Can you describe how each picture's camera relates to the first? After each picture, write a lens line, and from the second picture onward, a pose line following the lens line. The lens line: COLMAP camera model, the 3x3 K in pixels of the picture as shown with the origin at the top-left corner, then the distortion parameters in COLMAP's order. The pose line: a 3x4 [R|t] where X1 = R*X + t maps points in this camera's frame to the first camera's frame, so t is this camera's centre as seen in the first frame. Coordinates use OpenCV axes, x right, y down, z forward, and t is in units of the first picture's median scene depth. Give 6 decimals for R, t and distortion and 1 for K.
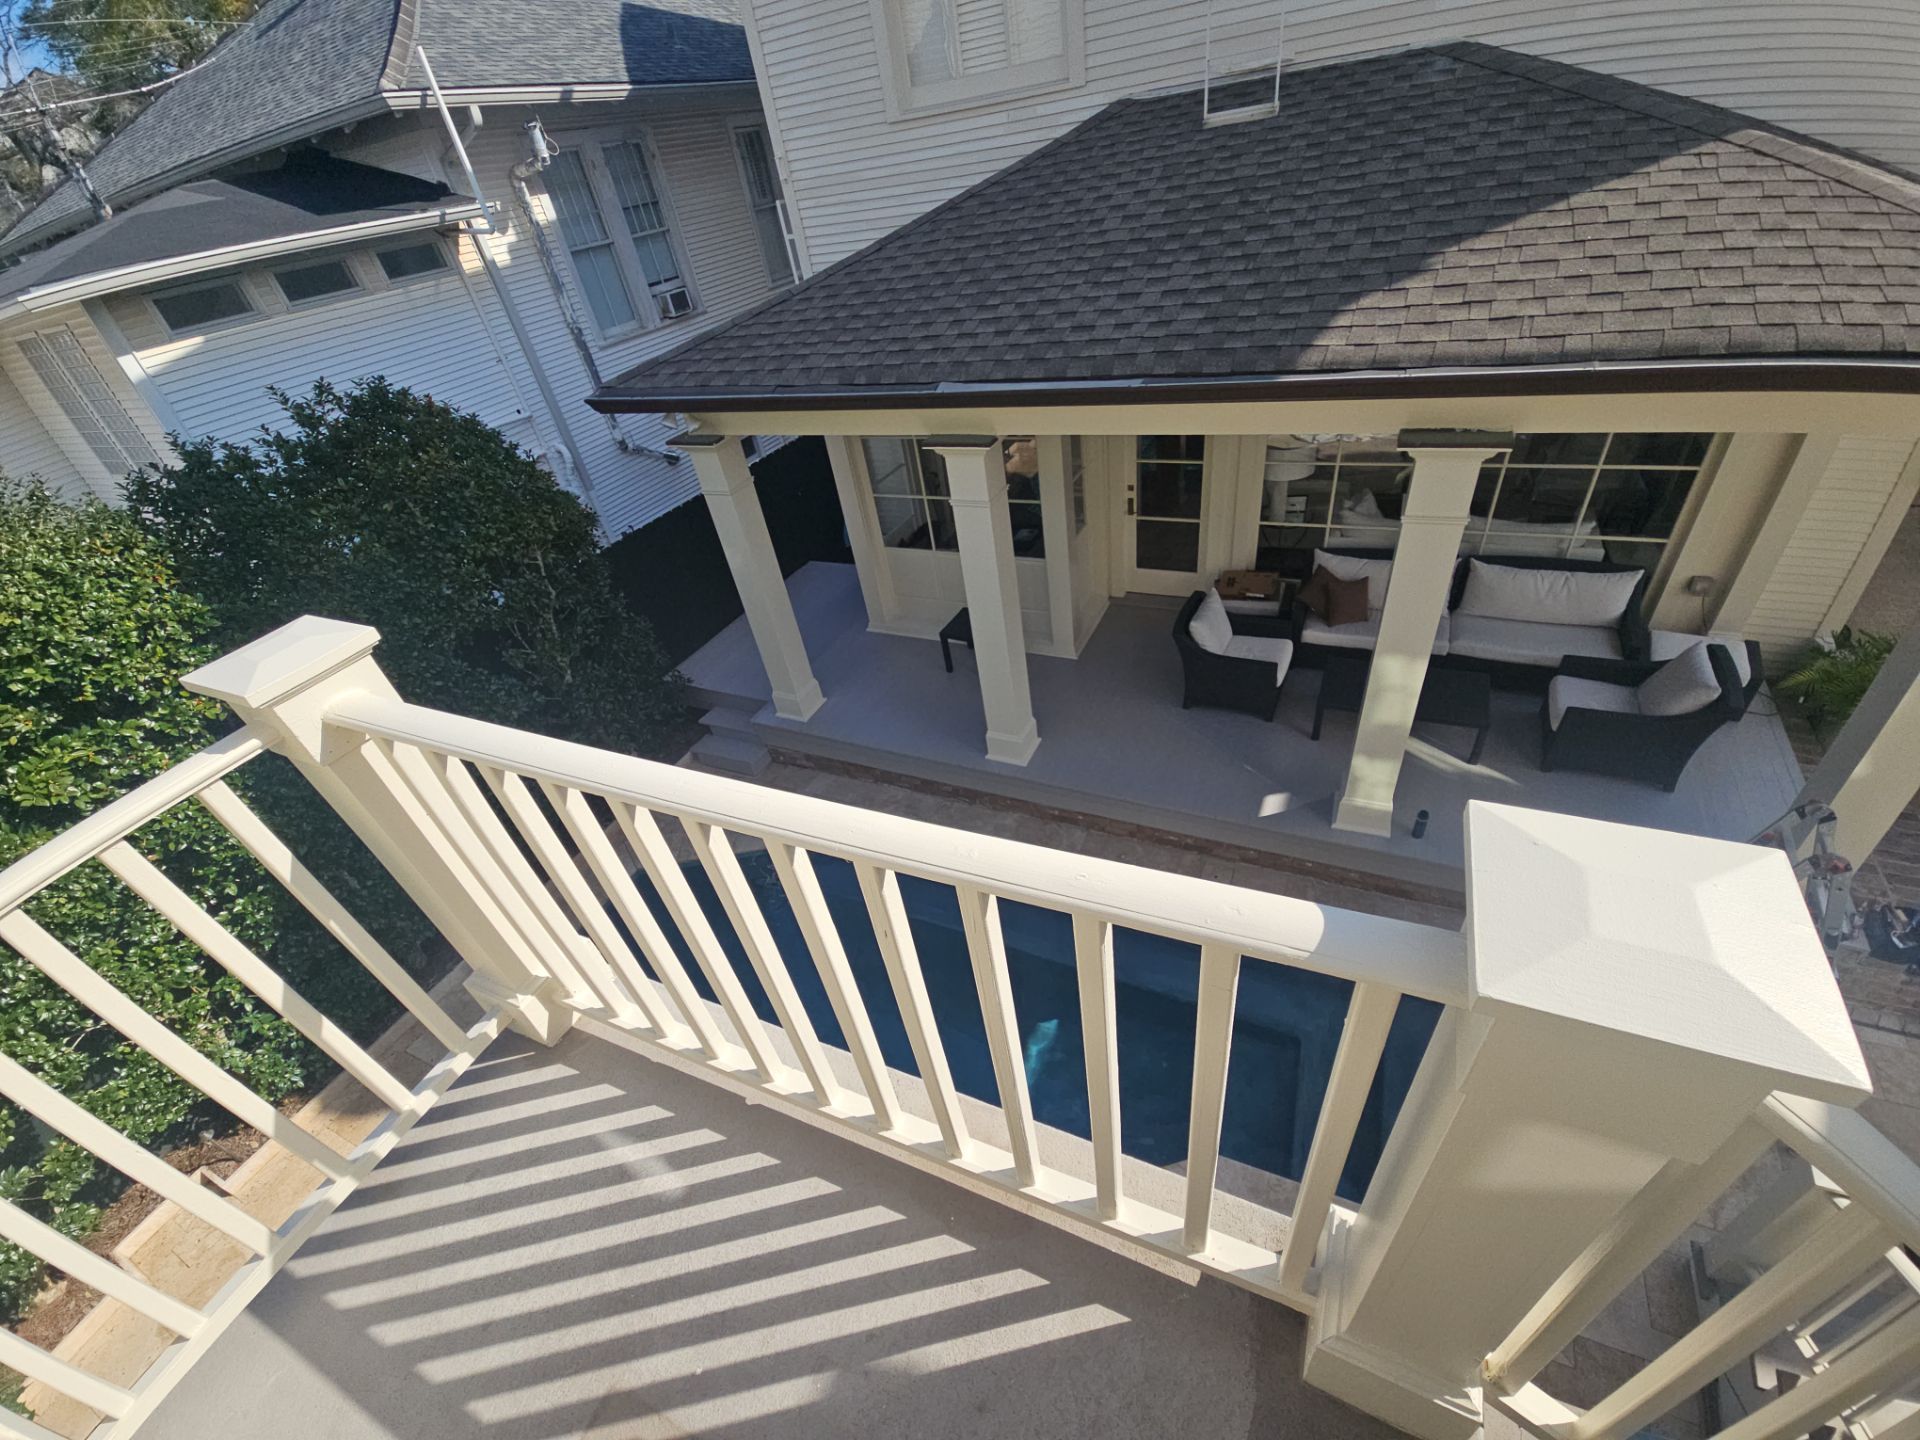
lens RADIAL K [[788.3, 0, 966.6], [0, 788.3, 745.5], [0, 0, 1]] dist [0.006518, -0.005767]
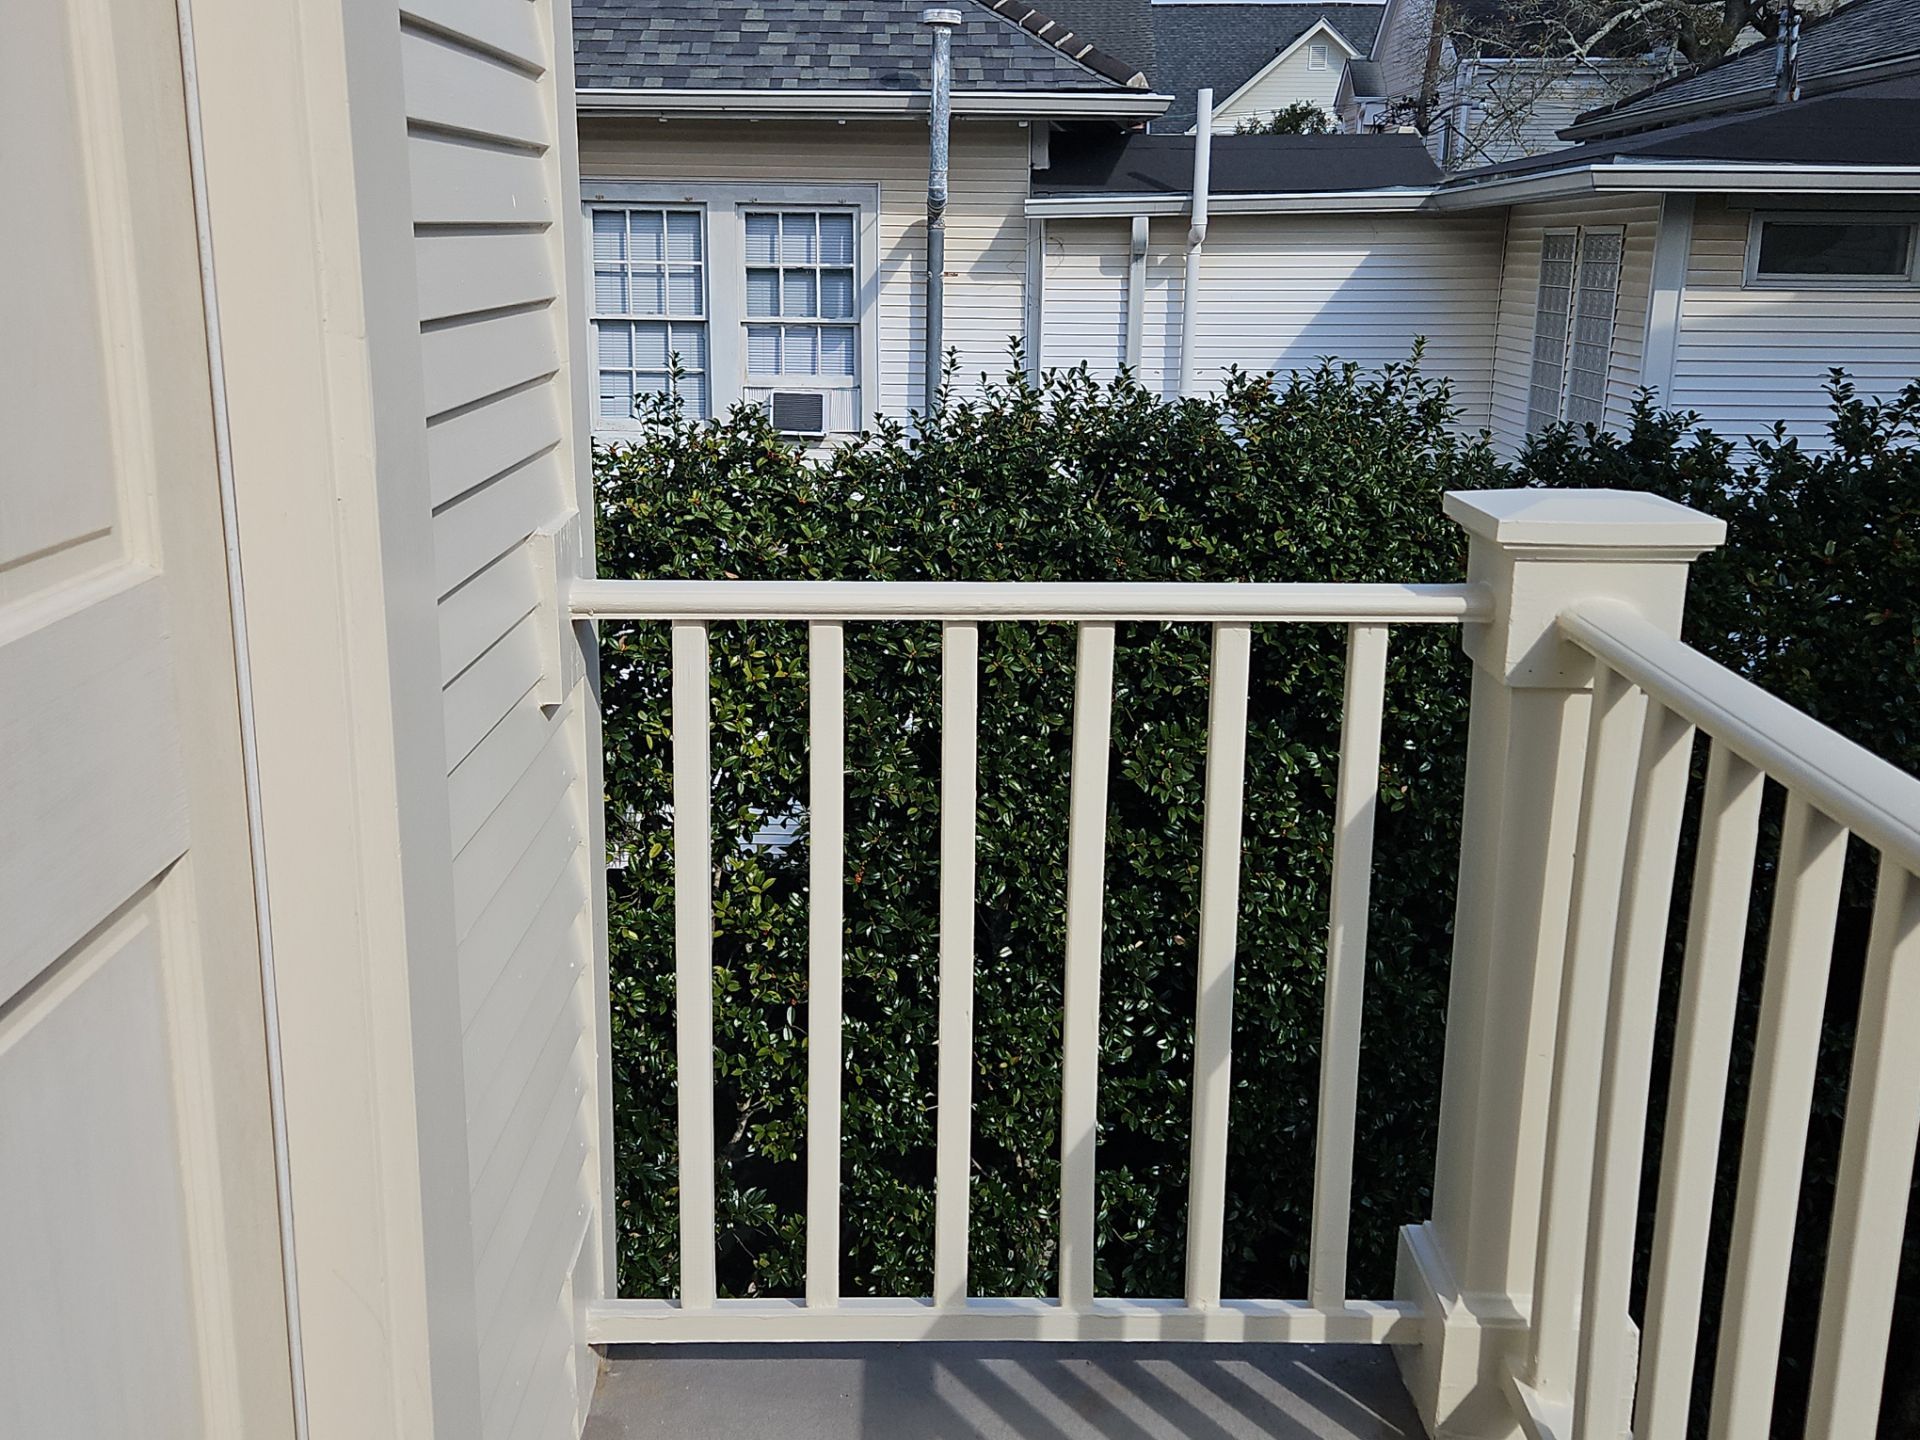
lens RADIAL K [[1904.9, 0, 936.6], [0, 1904.9, 710.2], [0, 0, 1]] dist [0.052344, 0.000000]
pose [[0.411677, 0.358897, -0.837684, 0.052394], [-0.614968, 0.787762, 0.035284, 0.064815], [0.672560, 0.500623, 0.545014, -0.011399]]
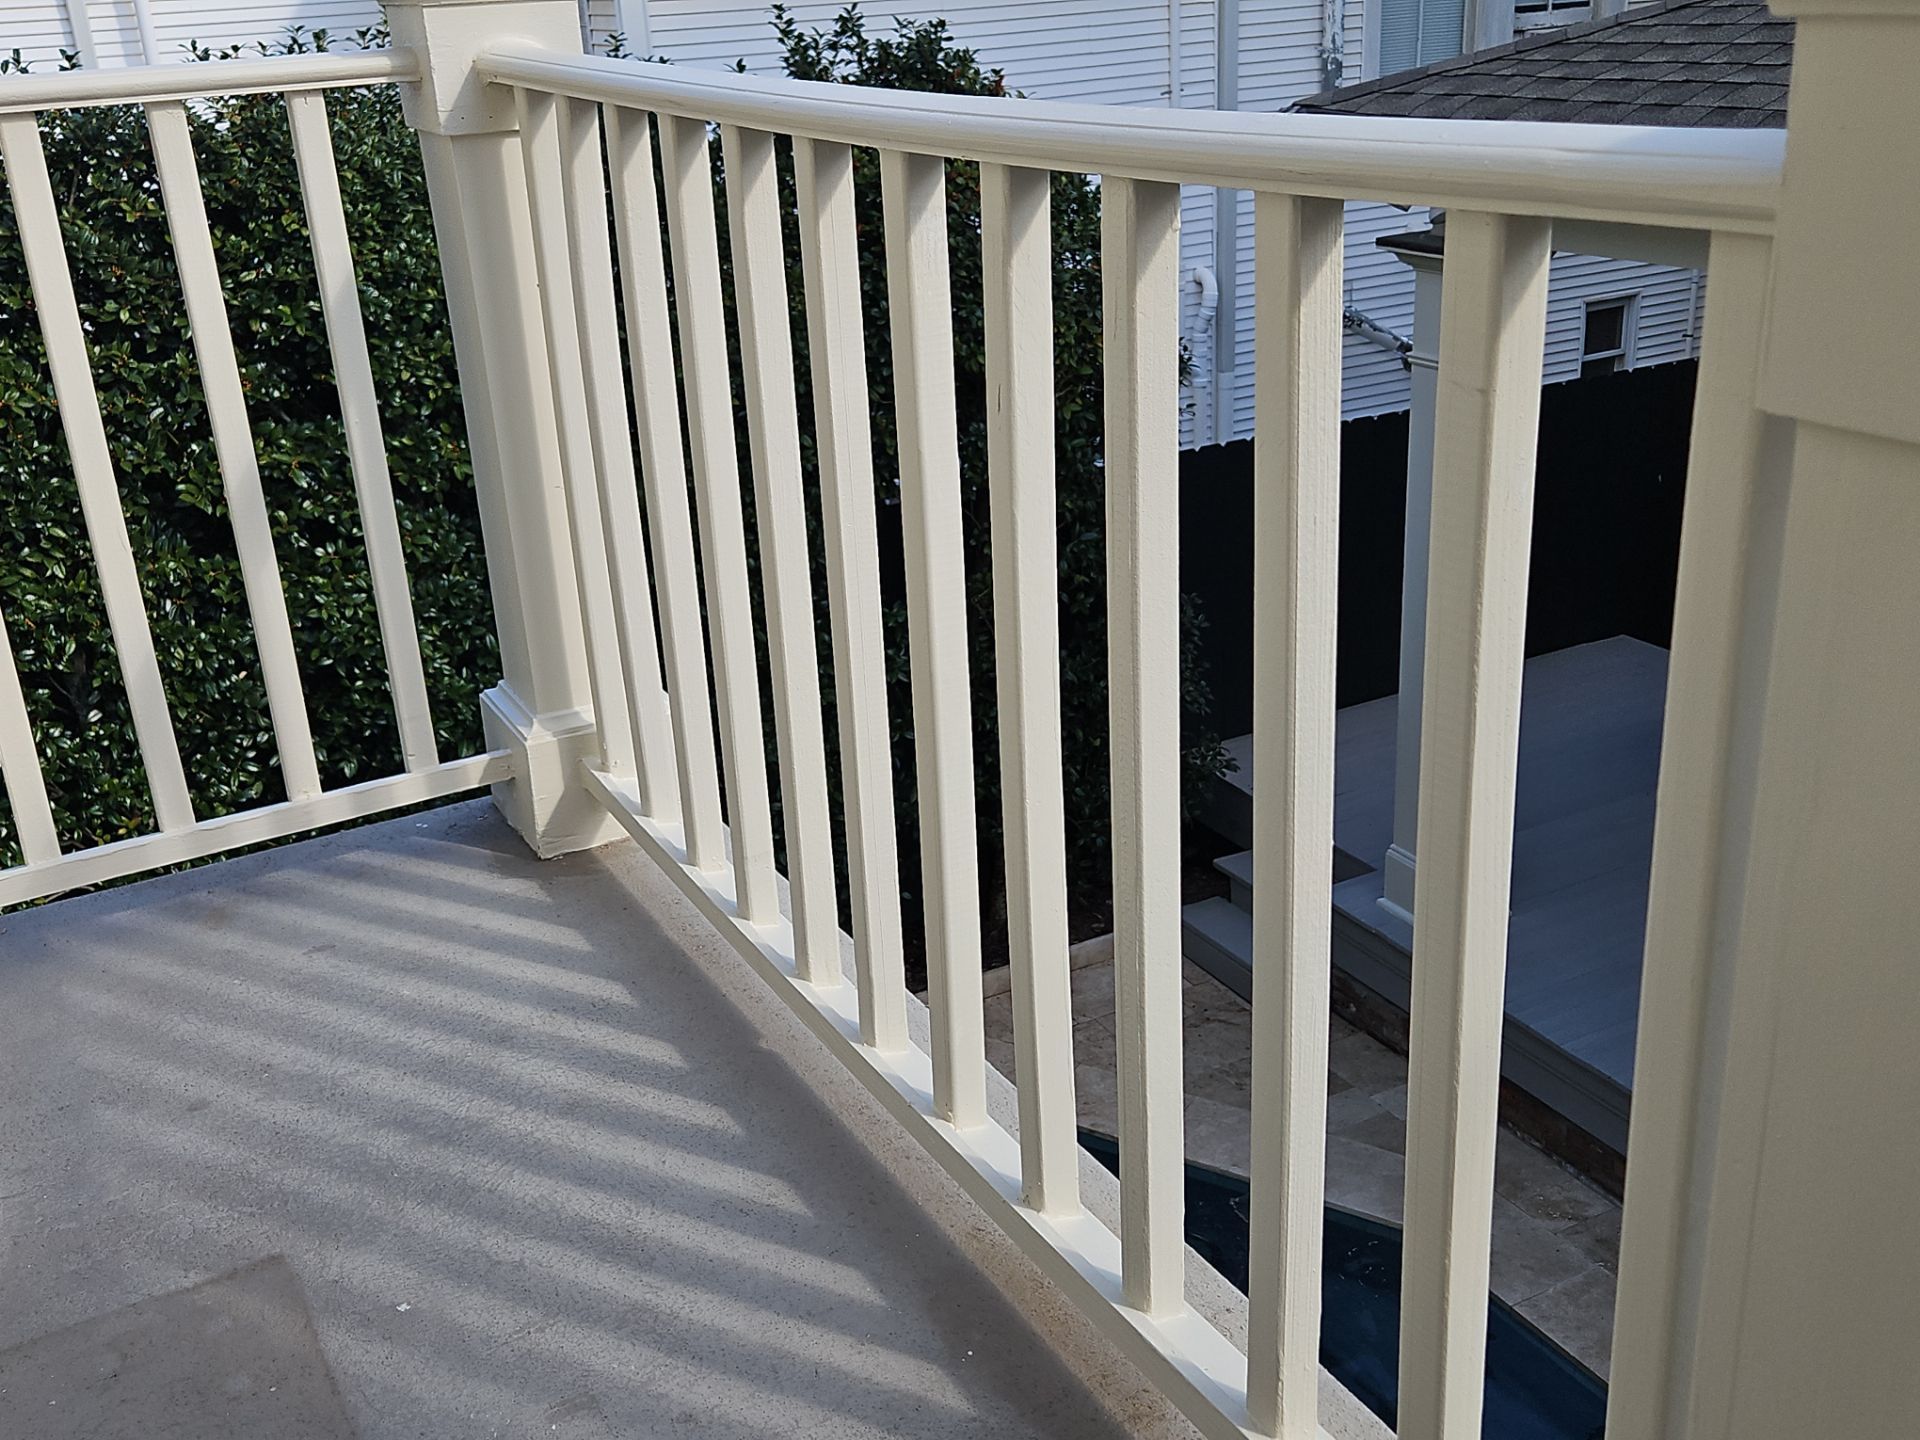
lens RADIAL K [[1904.9, 0, 946.4], [0, 1904.9, 708.0], [0, 0, 1]] dist [0.052344, 0.000000]
pose [[0.799679, 0.311275, -0.513440, 0.110039], [-0.415516, 0.904182, -0.098999, 0.110071], [0.433428, 0.292510, 0.852396, 0.003426]]
